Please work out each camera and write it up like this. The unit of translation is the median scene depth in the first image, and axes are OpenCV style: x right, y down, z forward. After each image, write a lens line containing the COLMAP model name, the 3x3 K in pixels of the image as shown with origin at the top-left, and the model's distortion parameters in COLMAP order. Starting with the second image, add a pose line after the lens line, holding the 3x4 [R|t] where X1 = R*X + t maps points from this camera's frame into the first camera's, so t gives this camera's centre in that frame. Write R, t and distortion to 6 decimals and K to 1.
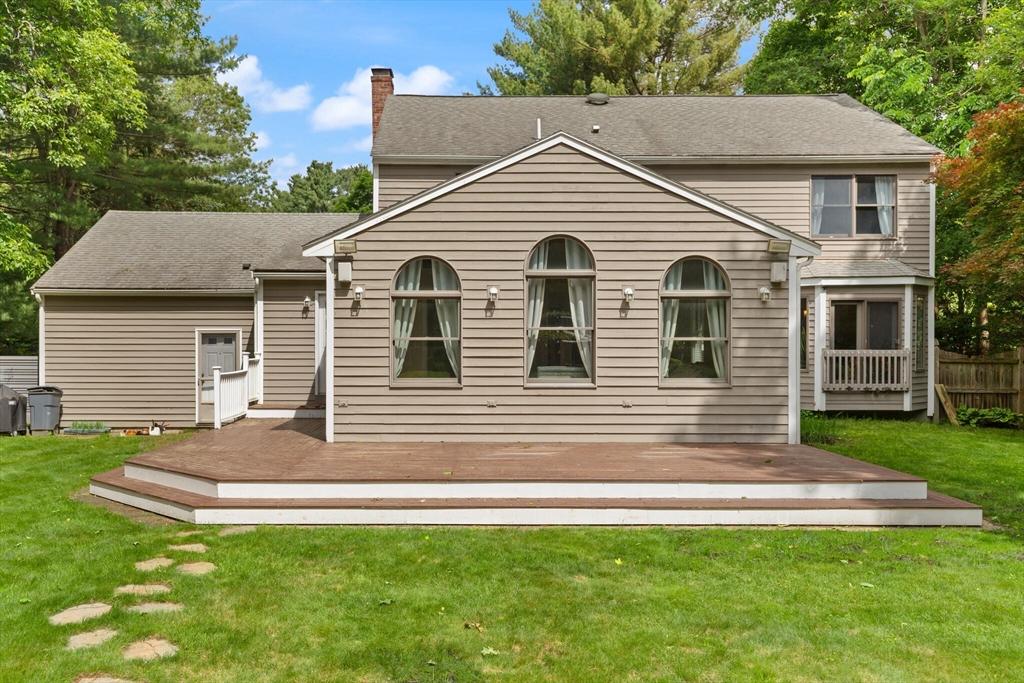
lens RADIAL K [[733.1, 0, 509.1], [0, 733.1, 344.9], [0, 0, 1]] dist [0.000530, -0.005239]
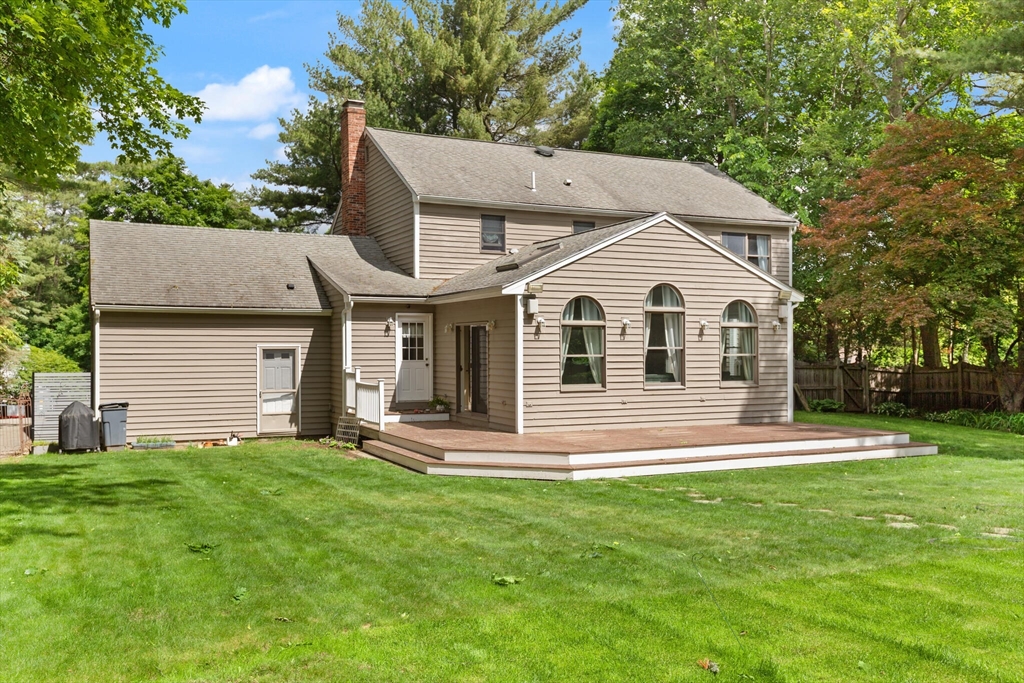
lens RADIAL K [[778.4, 0, 545.4], [0, 778.4, 346.0], [0, 0, 1]] dist [0.004257, 0.002386]
pose [[0.914837, -0.000106, 0.403822, -0.698603], [0.003273, 0.999969, -0.007153, -0.014941], [-0.403809, 0.007865, 0.914810, -0.282095]]
